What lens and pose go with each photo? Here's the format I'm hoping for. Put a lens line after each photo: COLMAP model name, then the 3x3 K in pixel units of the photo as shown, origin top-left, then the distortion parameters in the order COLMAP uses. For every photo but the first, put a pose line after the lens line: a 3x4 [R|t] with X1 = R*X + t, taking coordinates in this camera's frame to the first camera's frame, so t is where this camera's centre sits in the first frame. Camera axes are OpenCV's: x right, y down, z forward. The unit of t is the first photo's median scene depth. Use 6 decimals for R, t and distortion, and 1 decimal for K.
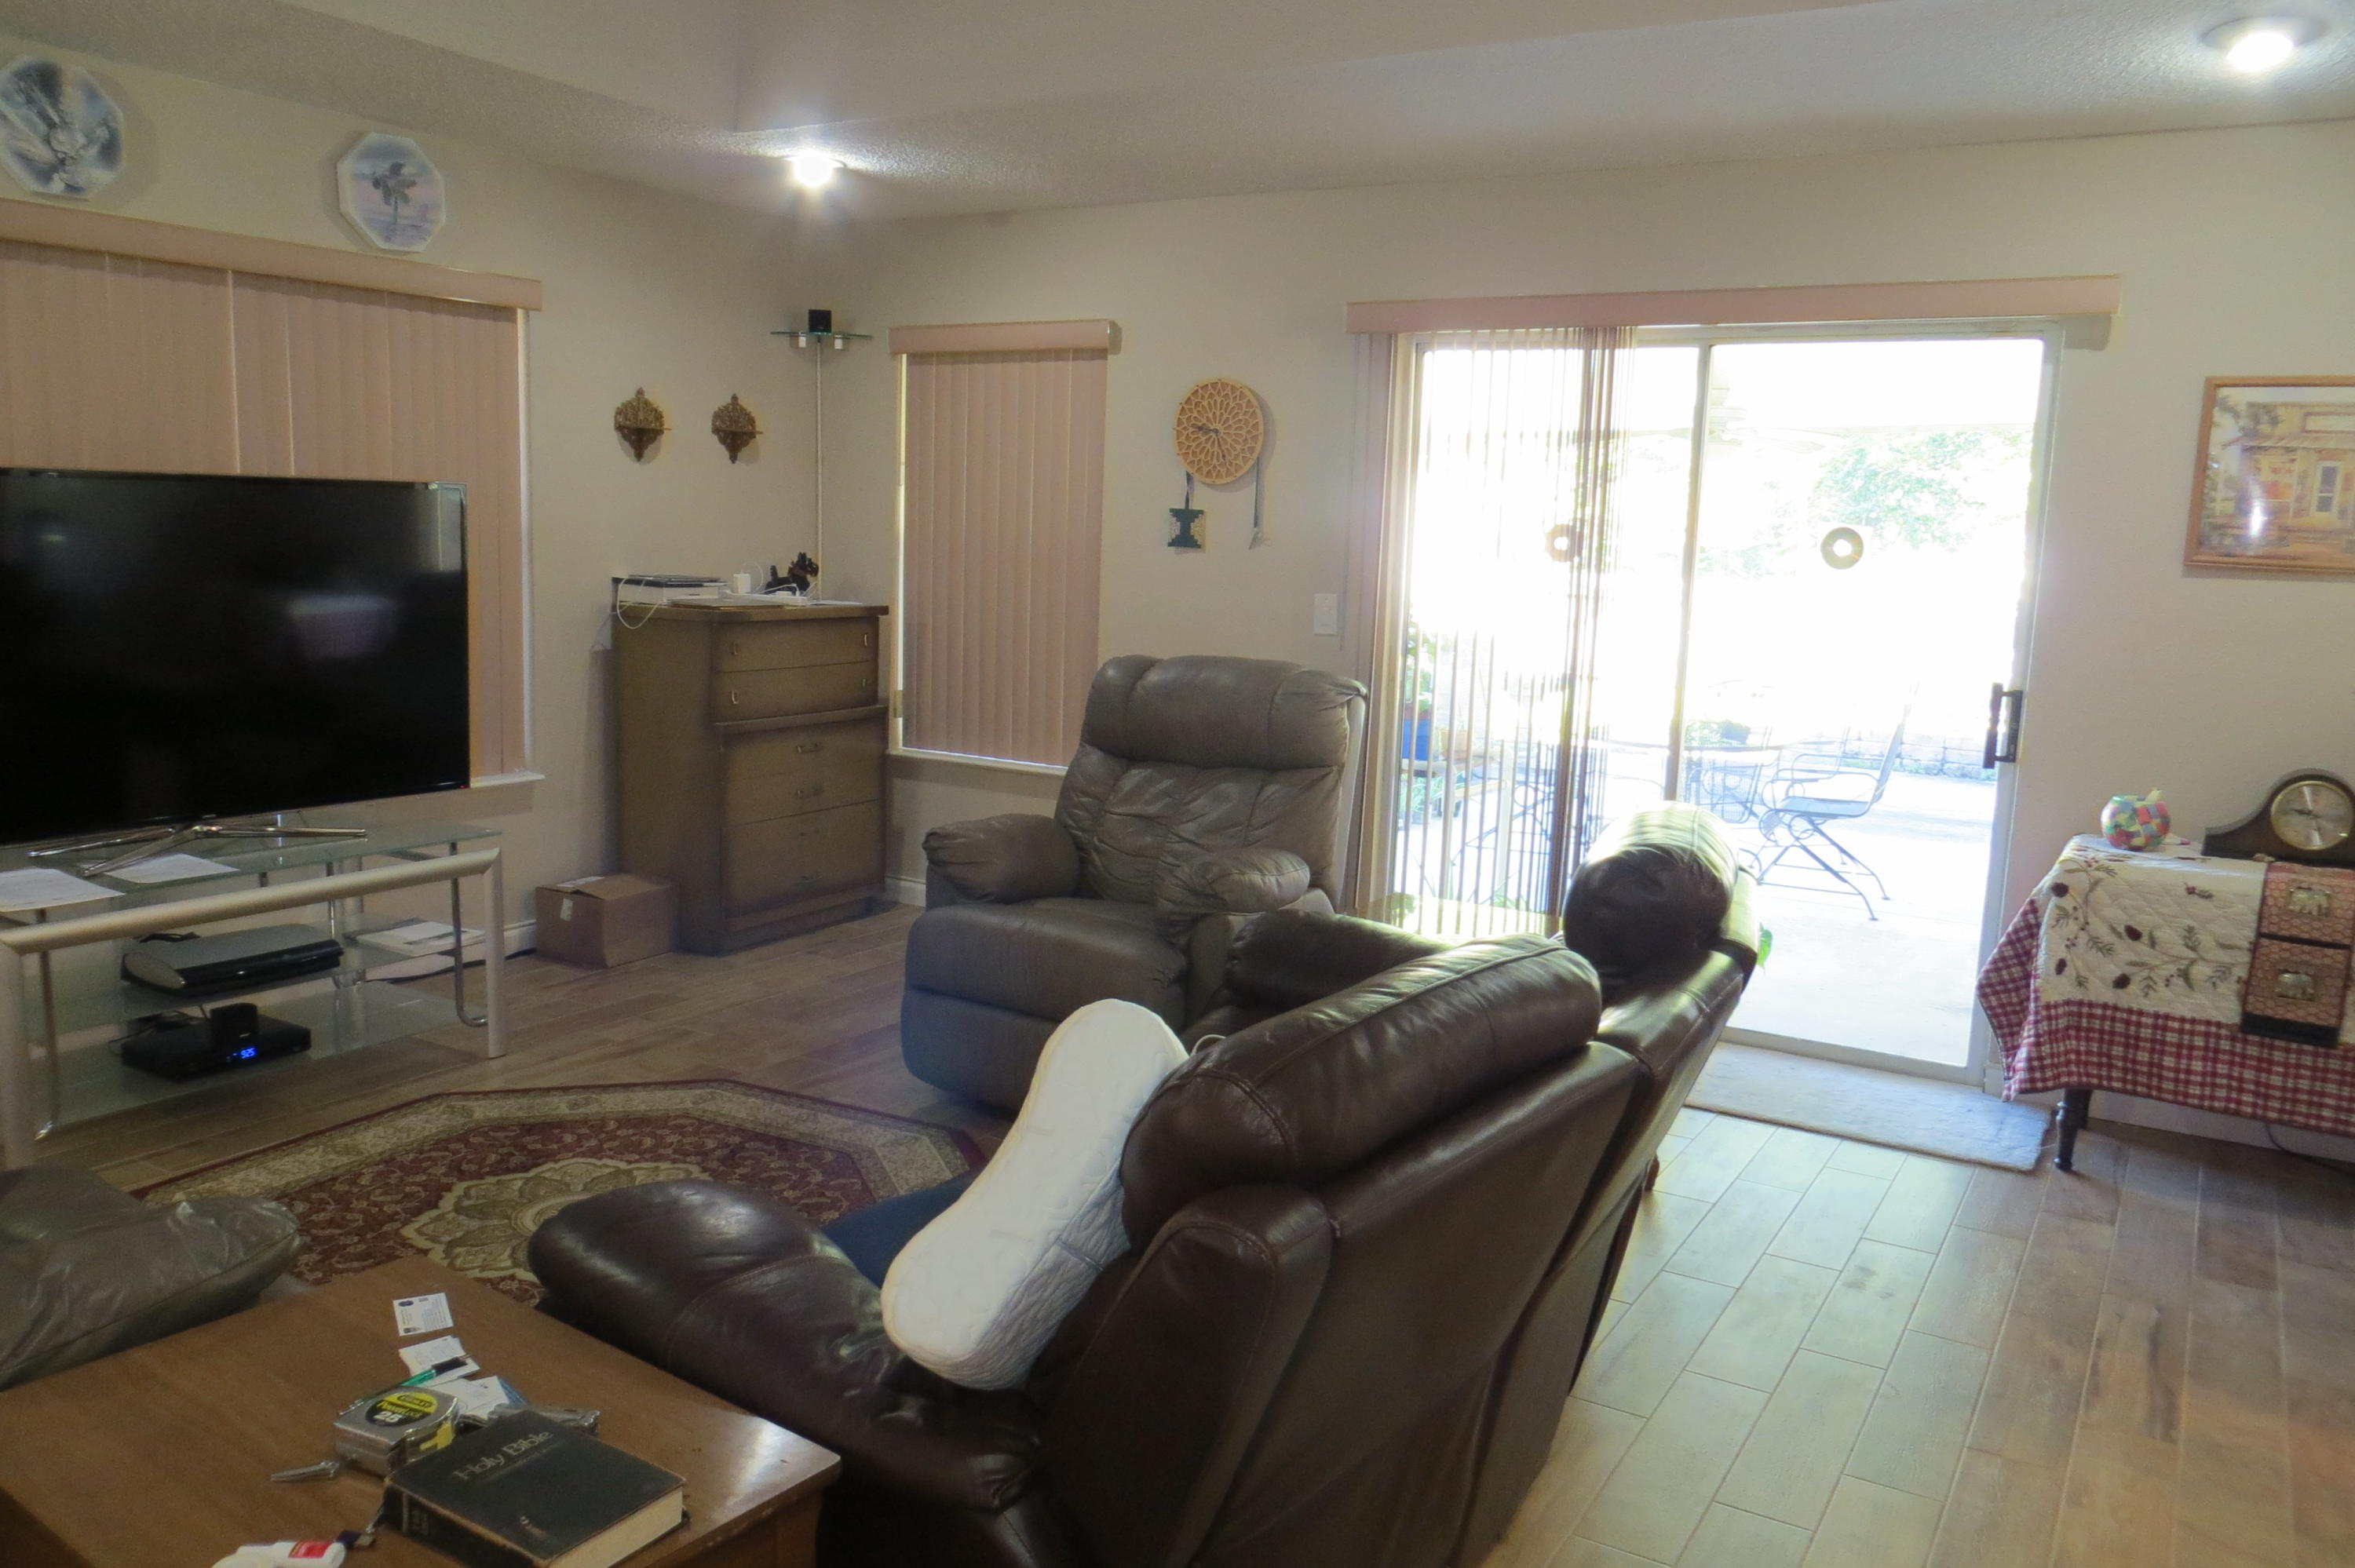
lens RADIAL K [[1761.3, 0, 1197.7], [0, 1761.3, 789.6], [0, 0, 1]] dist [-0.027980, 0.015467]
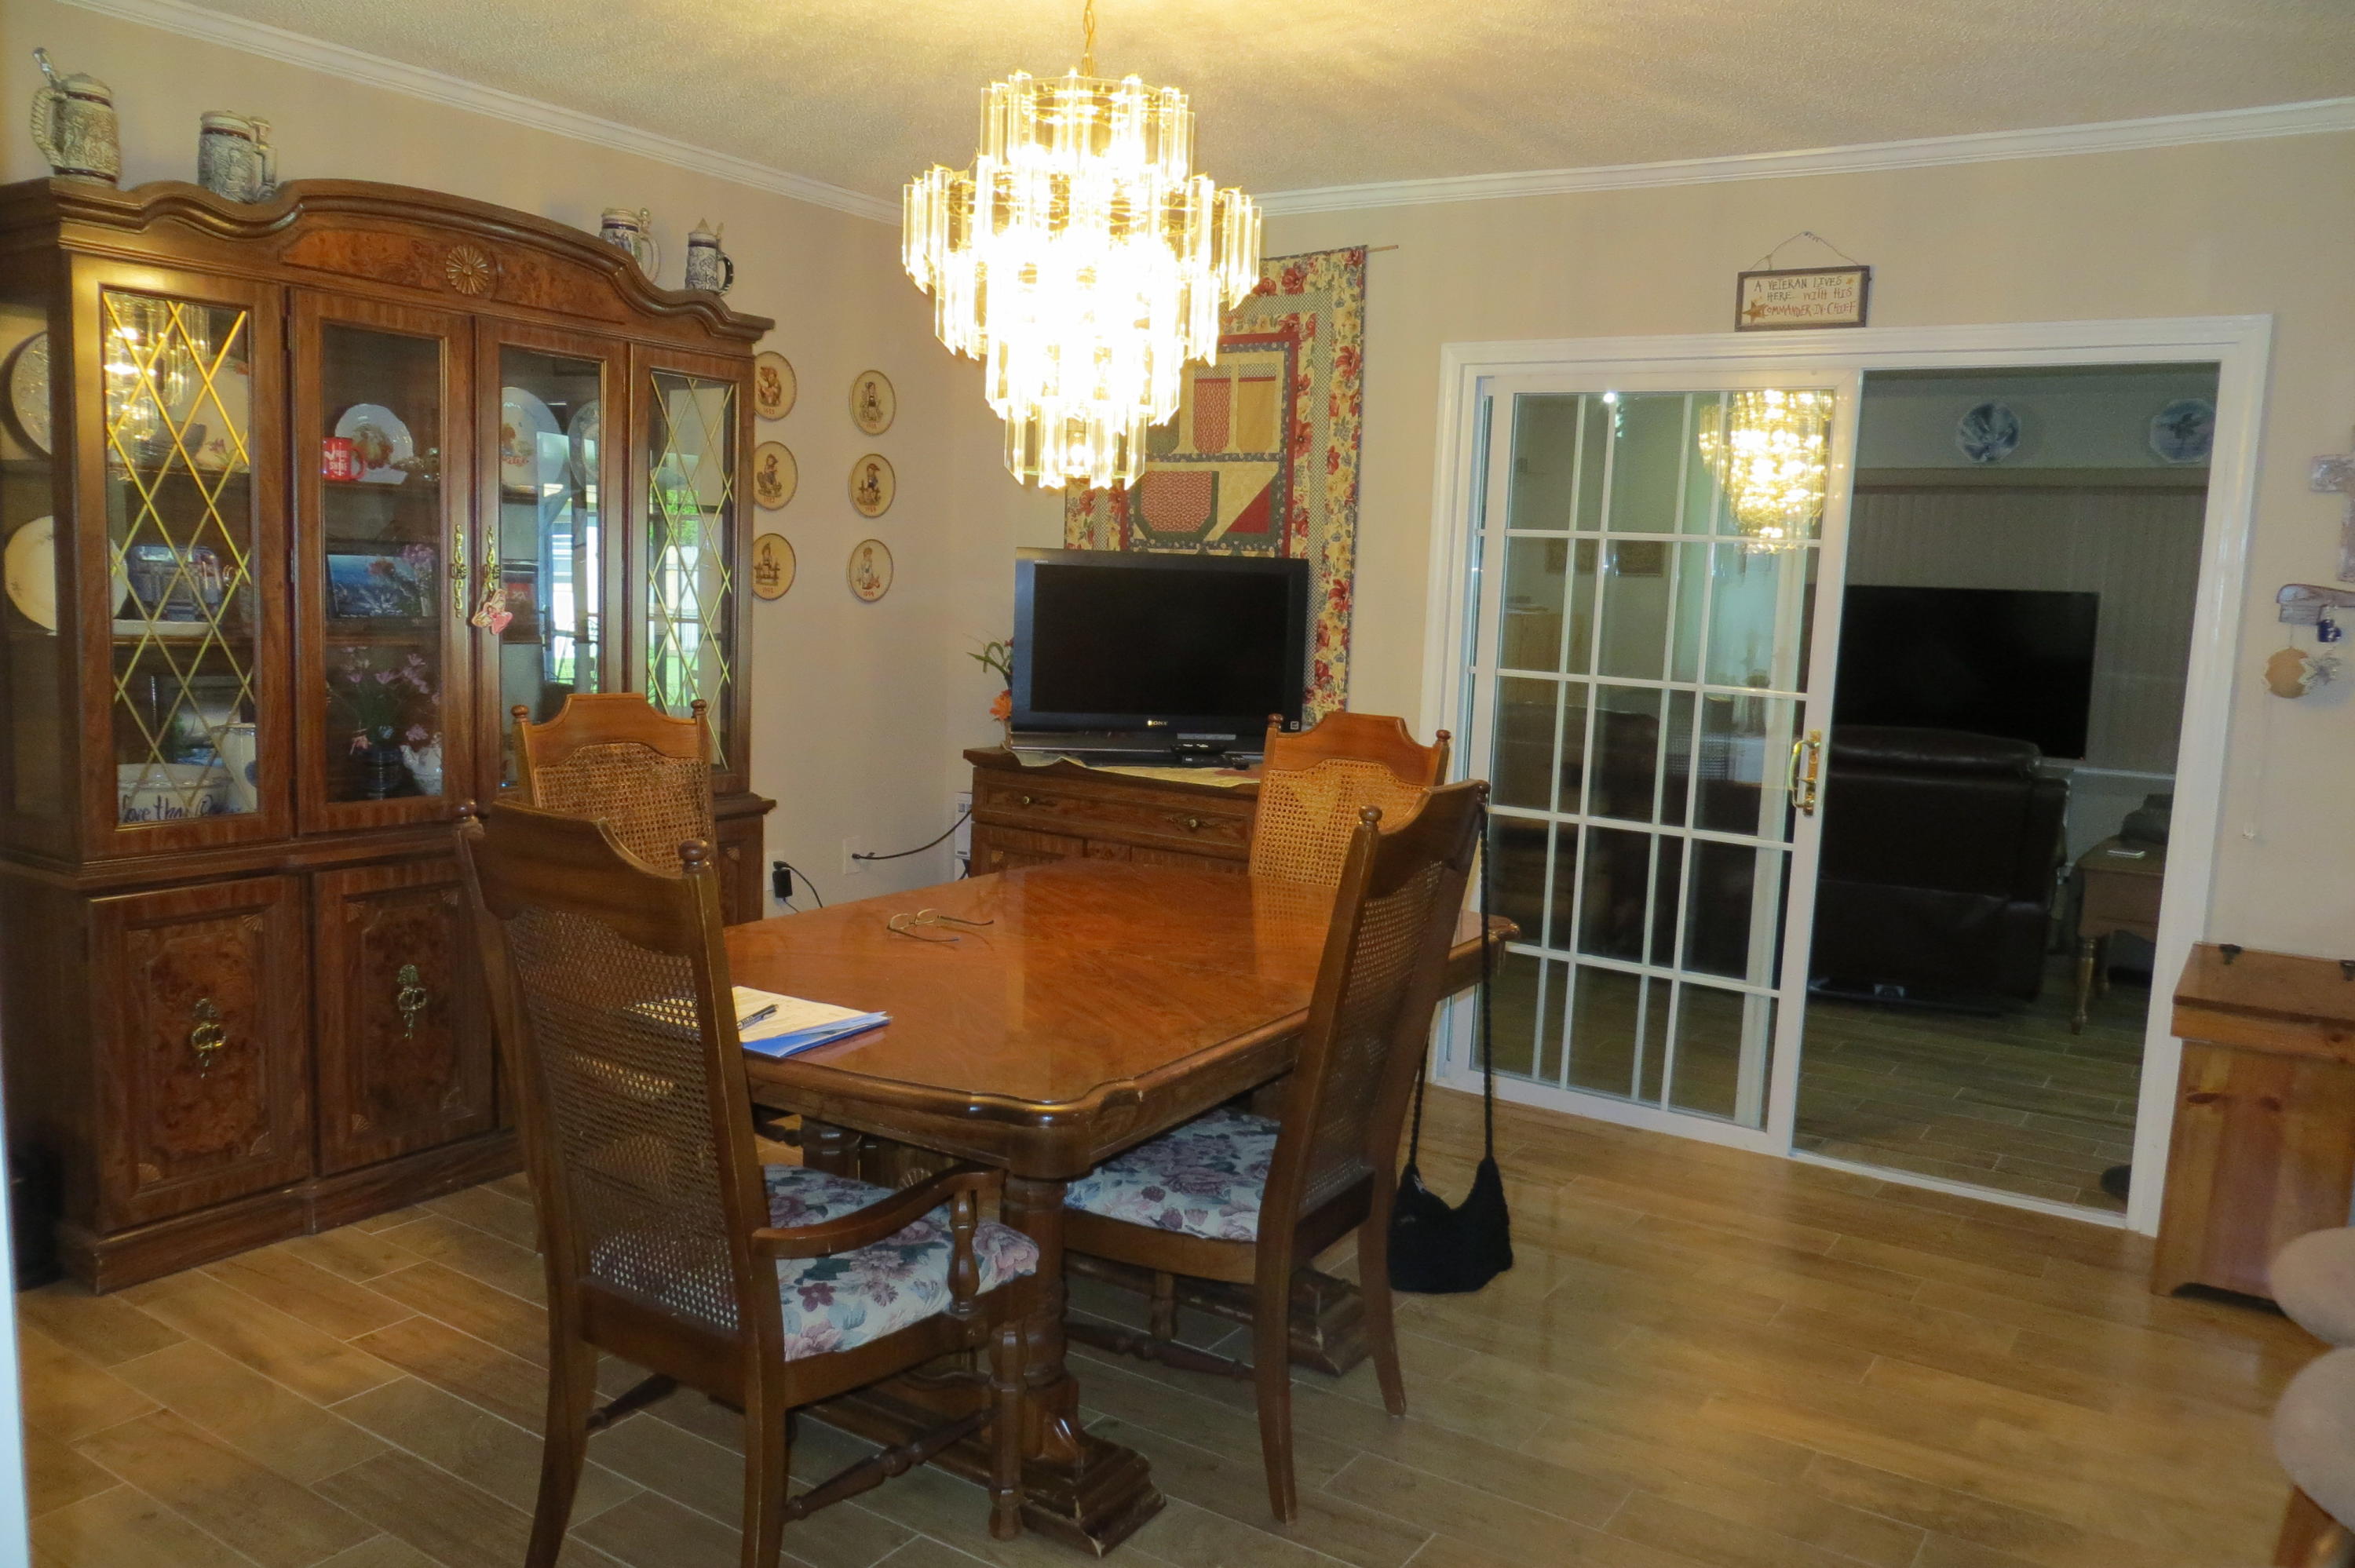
lens RADIAL K [[1761.3, 0, 1178.3], [0, 1761.3, 772.2], [0, 0, 1]] dist [-0.027980, 0.015467]
pose [[-0.057200, 0.071958, -0.995766, 1.578338], [-0.194643, 0.977456, 0.081816, 0.051729], [0.979205, 0.198499, -0.041905, 0.182364]]
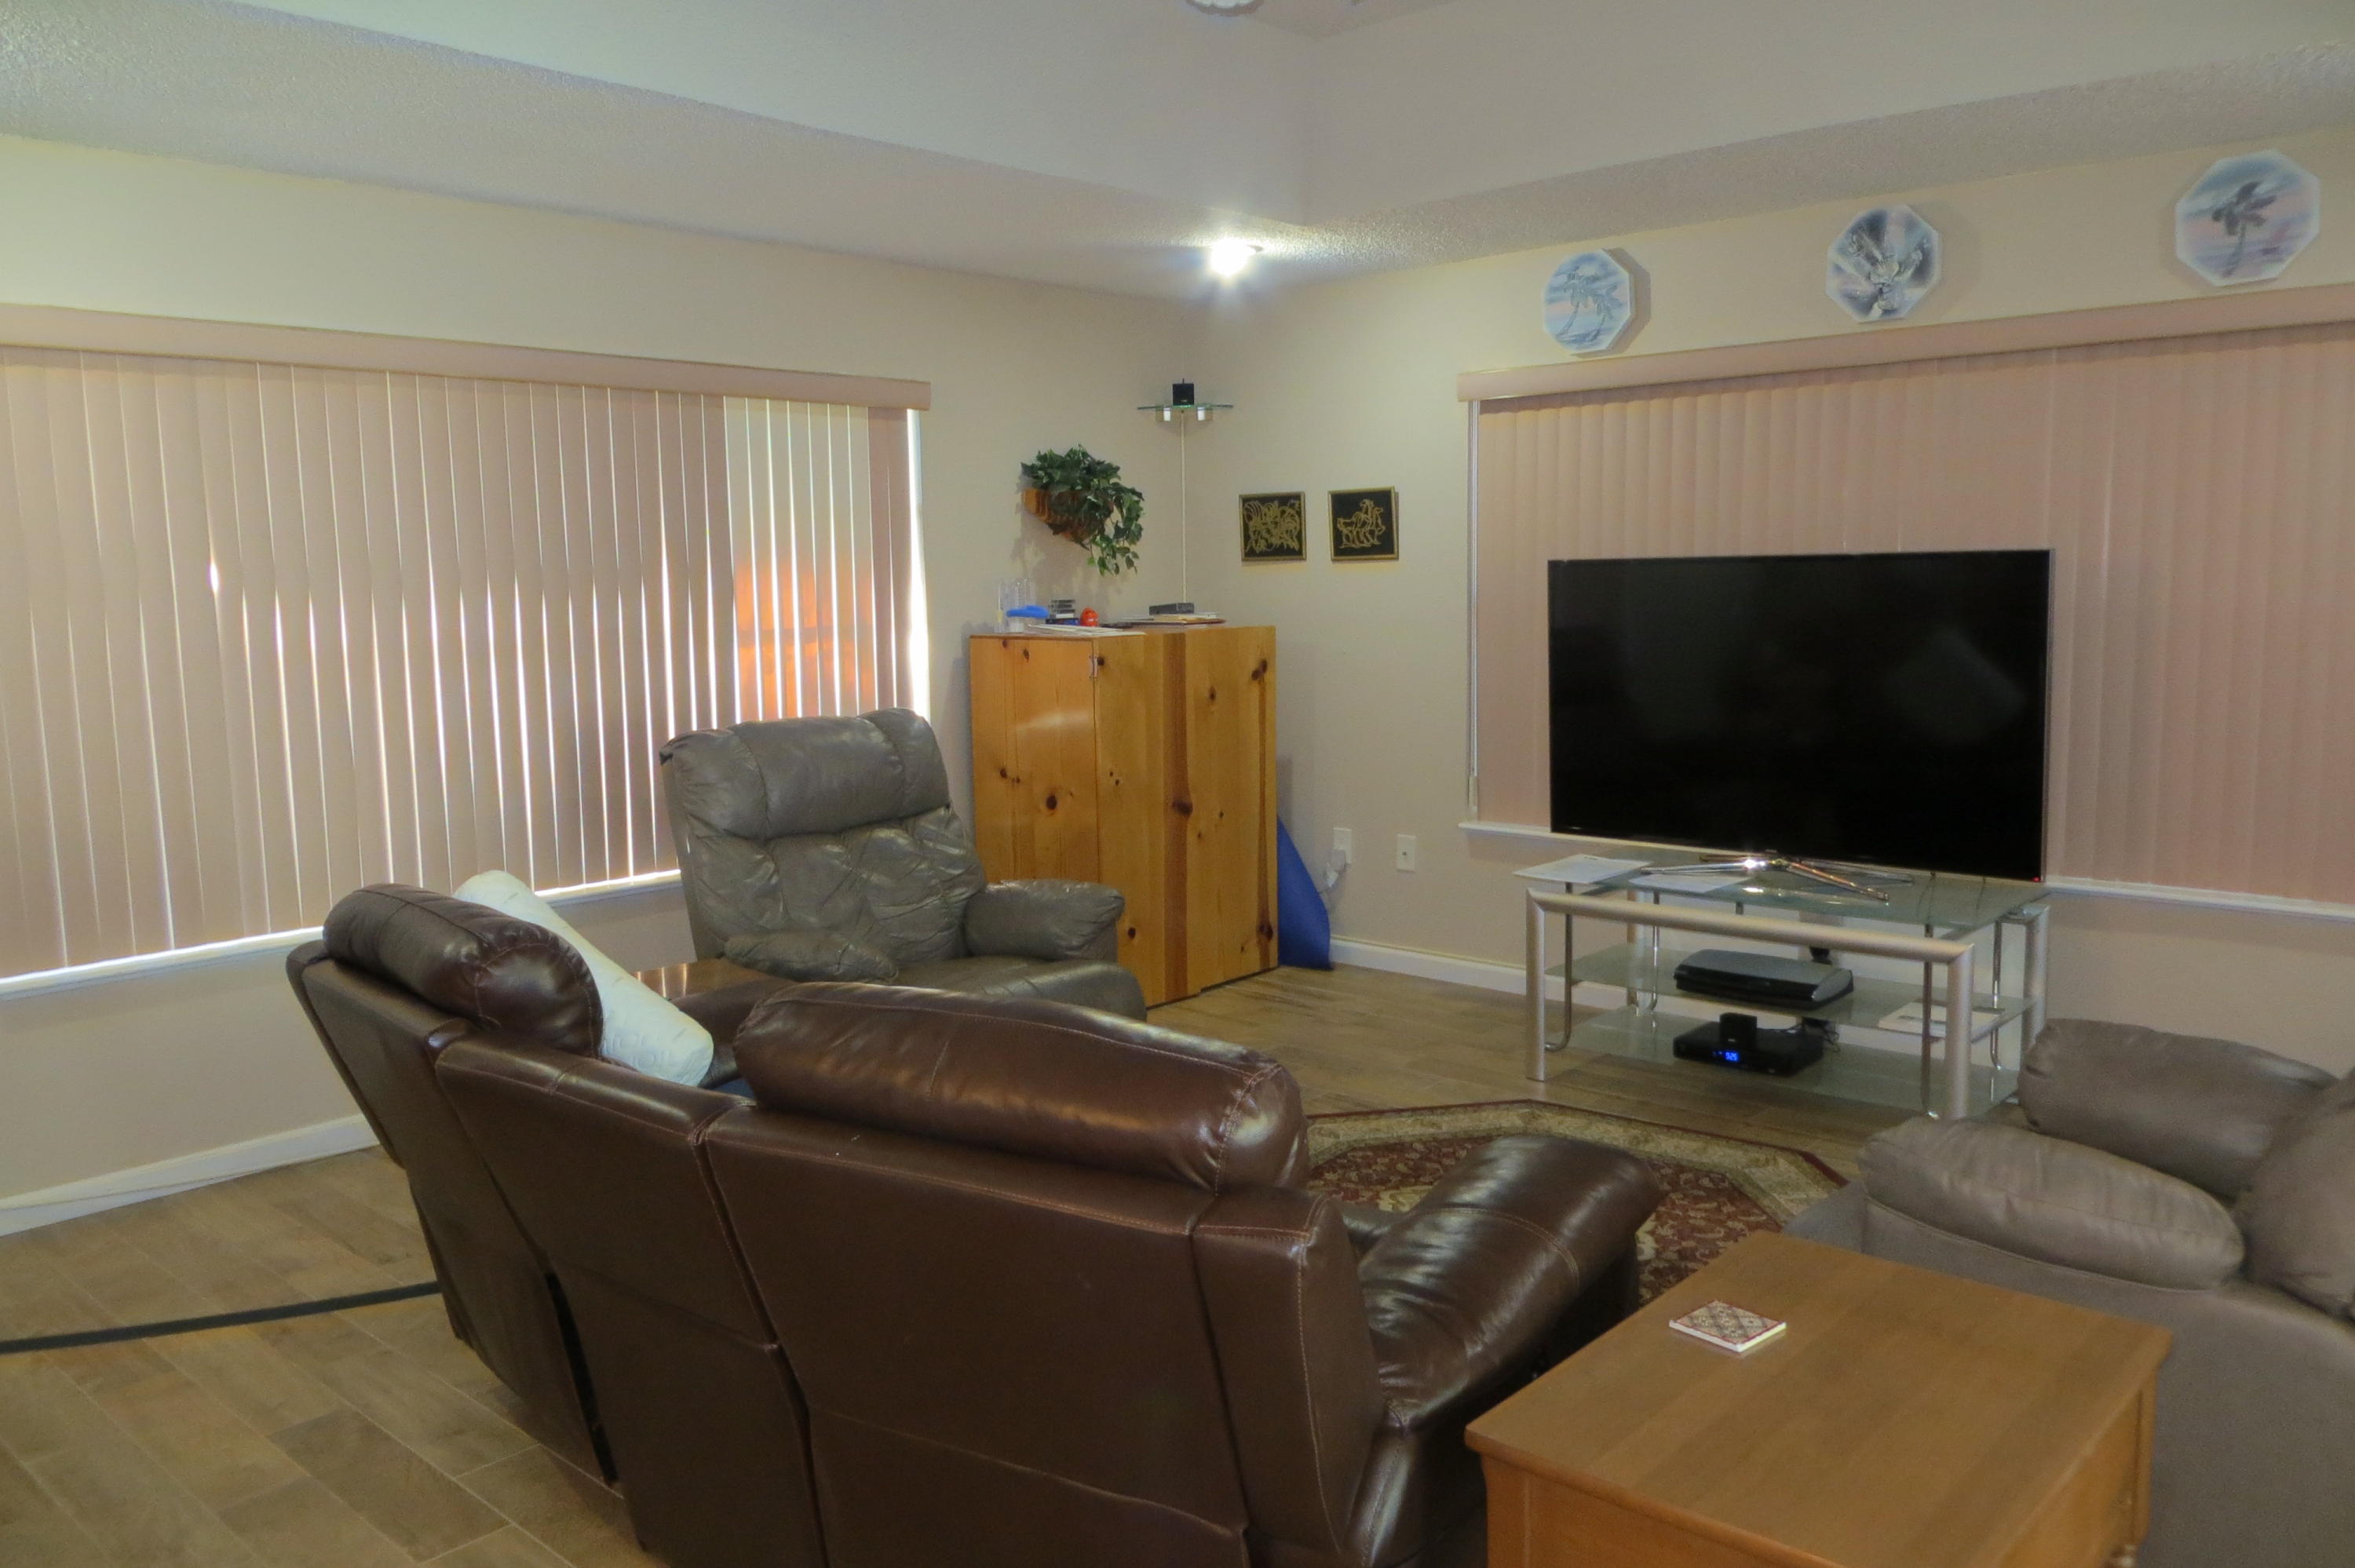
lens RADIAL K [[1761.3, 0, 1191.3], [0, 1761.3, 780.1], [0, 0, 1]] dist [-0.027980, 0.015467]
pose [[-0.213206, 0.072102, -0.974343, 0.608080], [-0.153079, 0.982491, 0.106202, -0.089943], [0.964940, 0.171795, -0.198435, 0.828501]]
